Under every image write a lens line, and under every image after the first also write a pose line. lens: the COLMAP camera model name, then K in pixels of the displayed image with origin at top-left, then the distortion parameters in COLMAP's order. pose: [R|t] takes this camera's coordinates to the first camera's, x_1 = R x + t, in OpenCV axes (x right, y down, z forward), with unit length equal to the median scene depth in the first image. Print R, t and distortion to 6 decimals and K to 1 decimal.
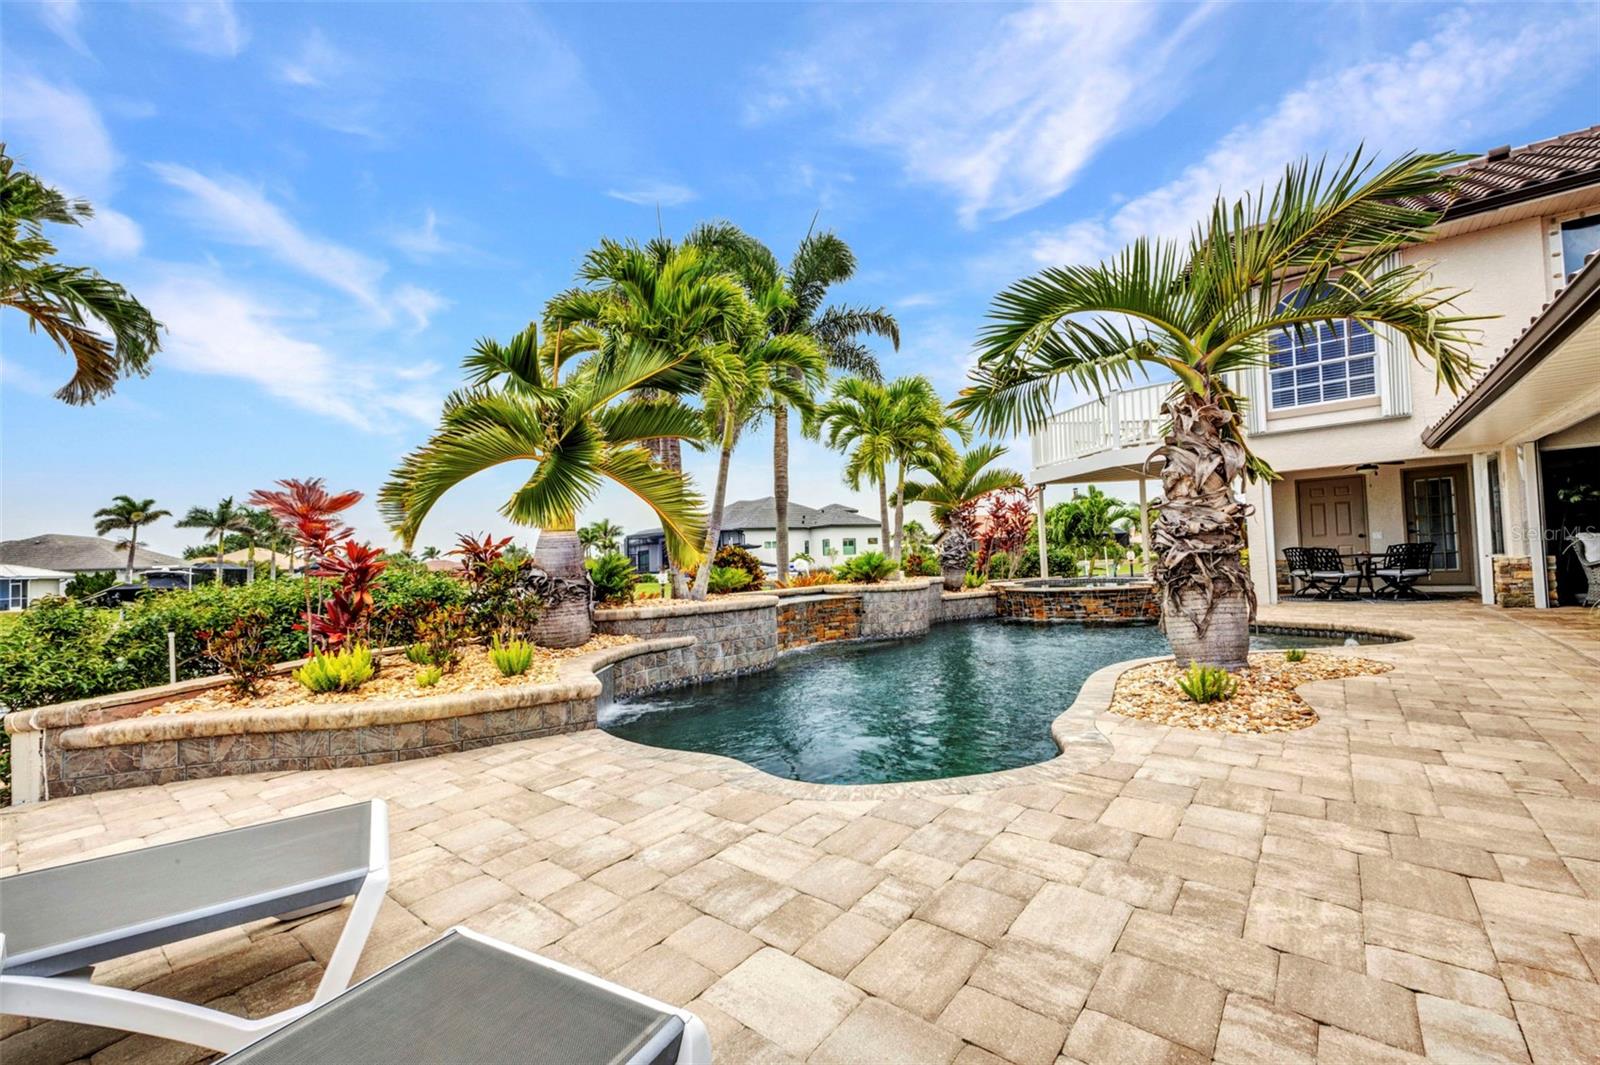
lens RADIAL K [[647.0, 0, 796.2], [0, 647.0, 549.3], [0, 0, 1]] dist [0.013090, -0.000015]
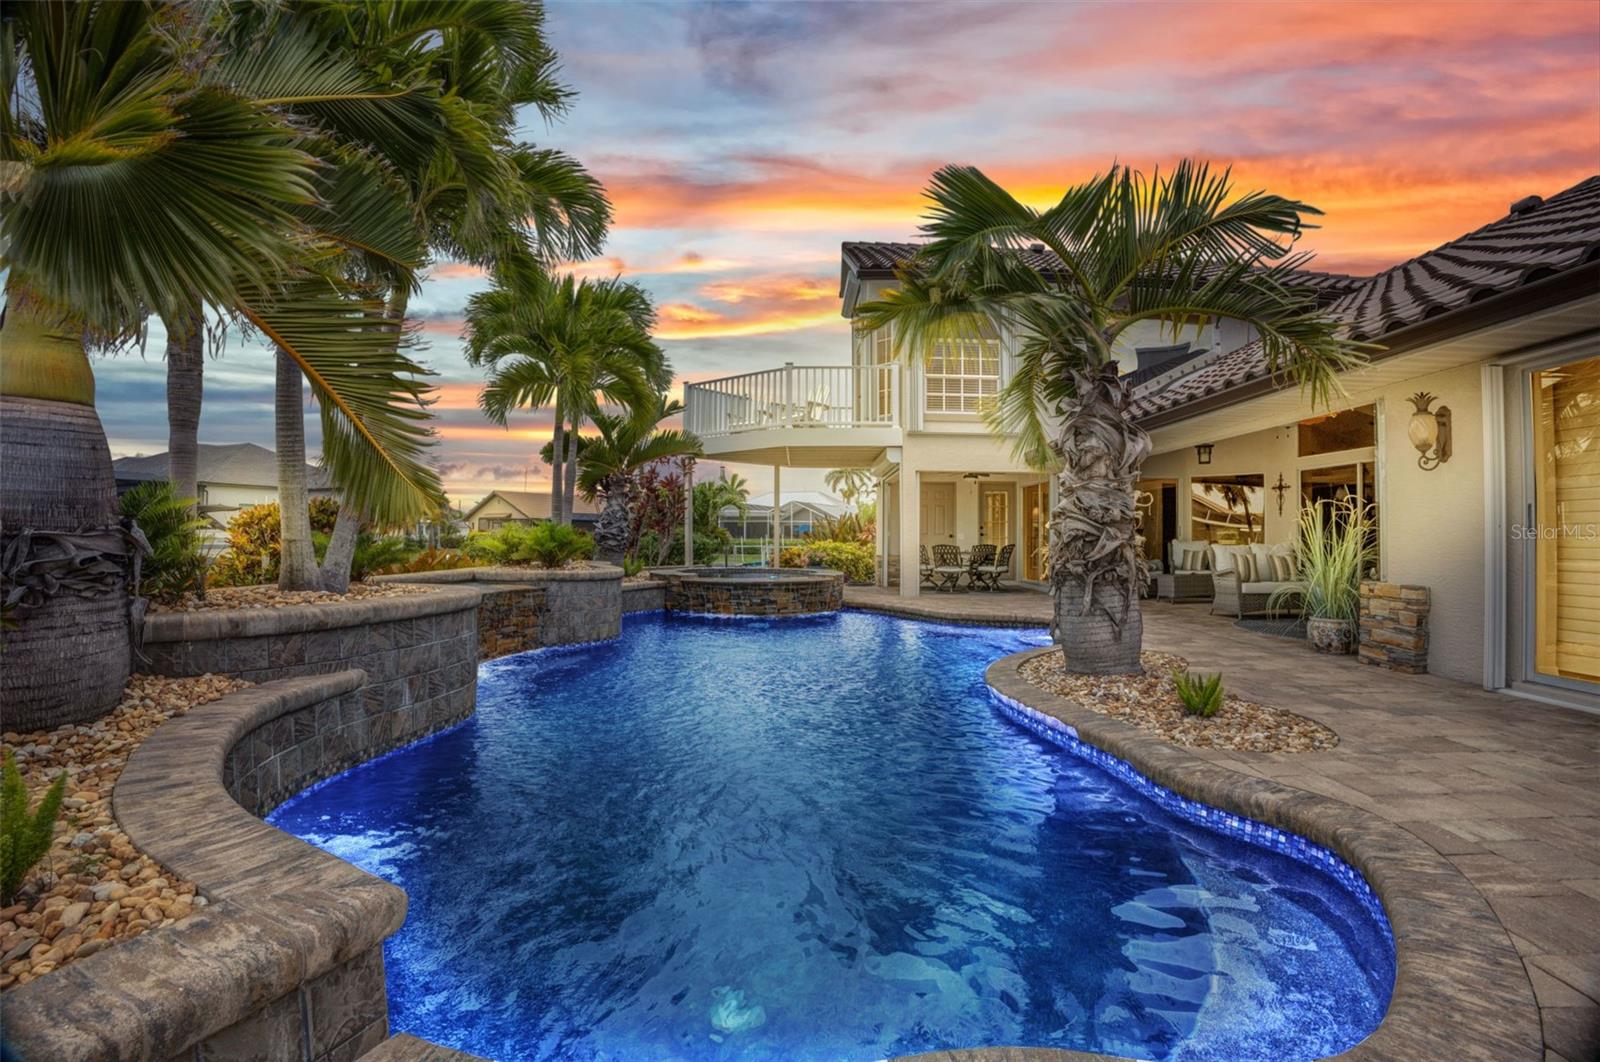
lens RADIAL K [[713.4, 0, 789.4], [0, 713.4, 533.2], [0, 0, 1]] dist [-0.057028, 0.000301]
pose [[0.775477, 0.054305, 0.629036, -0.157267], [-0.053590, 0.998360, -0.020123, 0.017199], [-0.629097, -0.018105, 0.777116, 0.258401]]
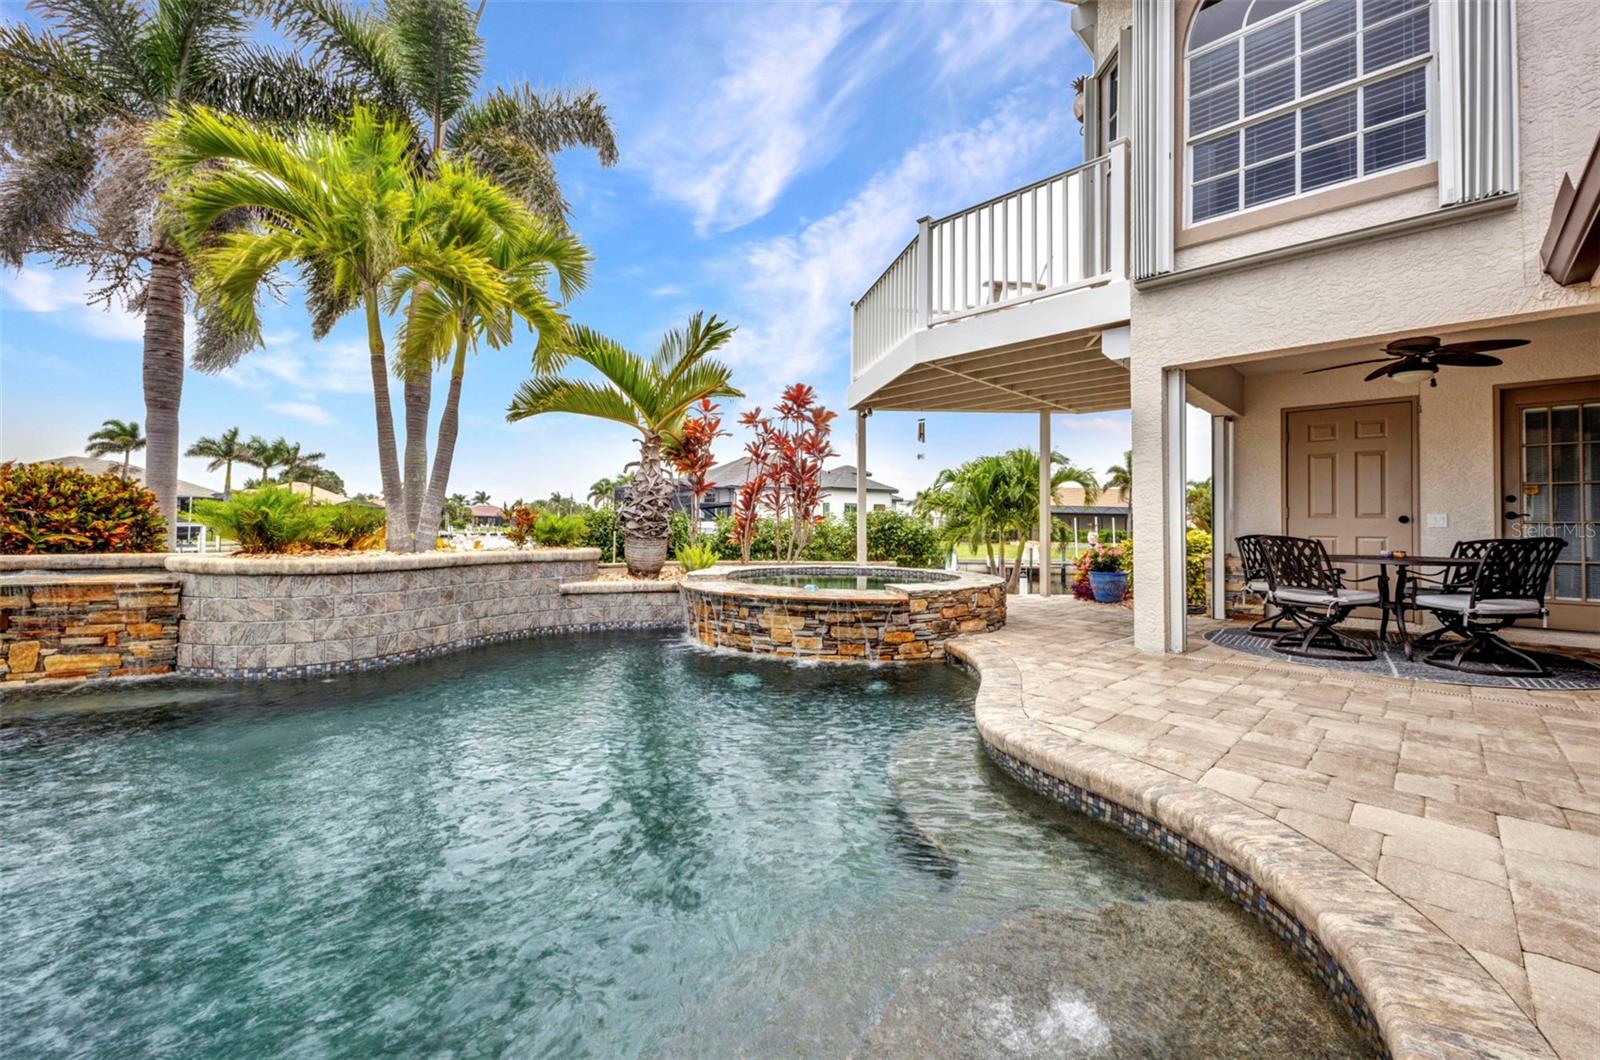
lens RADIAL K [[651.8, 0, 806.0], [0, 651.8, 514.1], [0, 0, 1]] dist [0.012529, -0.000272]
pose [[0.995214, 0.057126, -0.079286, 0.533351], [-0.057271, 0.998359, 0.000447, 0.001248], [0.079182, 0.004096, 0.996852, 0.547741]]
